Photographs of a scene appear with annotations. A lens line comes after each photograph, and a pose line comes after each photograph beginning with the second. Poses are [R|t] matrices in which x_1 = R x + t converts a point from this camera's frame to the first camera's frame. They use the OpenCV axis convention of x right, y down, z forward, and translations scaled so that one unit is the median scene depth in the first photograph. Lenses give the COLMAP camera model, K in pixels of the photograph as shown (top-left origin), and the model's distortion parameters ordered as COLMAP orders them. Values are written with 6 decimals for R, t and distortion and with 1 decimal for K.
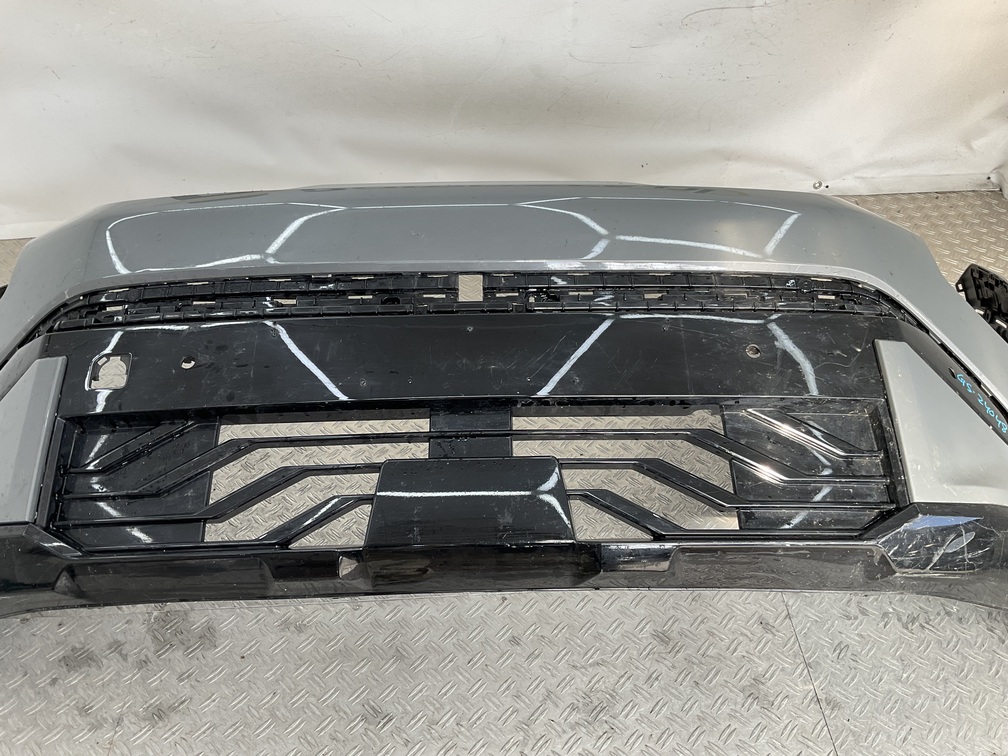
lens RADIAL K [[827.9, 0, 504.0], [0, 827.9, 378.0], [0, 0, 1]] dist [0.123260, -0.256936]
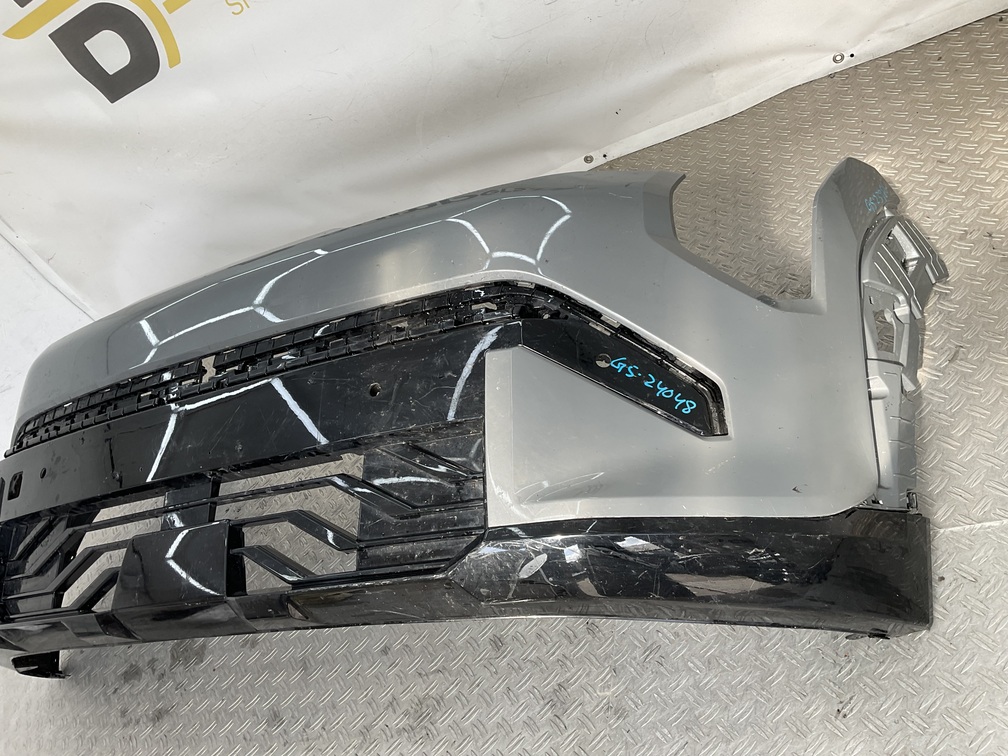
lens RADIAL K [[827.9, 0, 504.0], [0, 827.9, 378.0], [0, 0, 1]] dist [0.123260, -0.256936]
pose [[0.858634, -0.184232, -0.478337, 0.801711], [0.222490, 0.974640, 0.023995, -0.030614], [0.461786, -0.127028, 0.877848, 0.158061]]
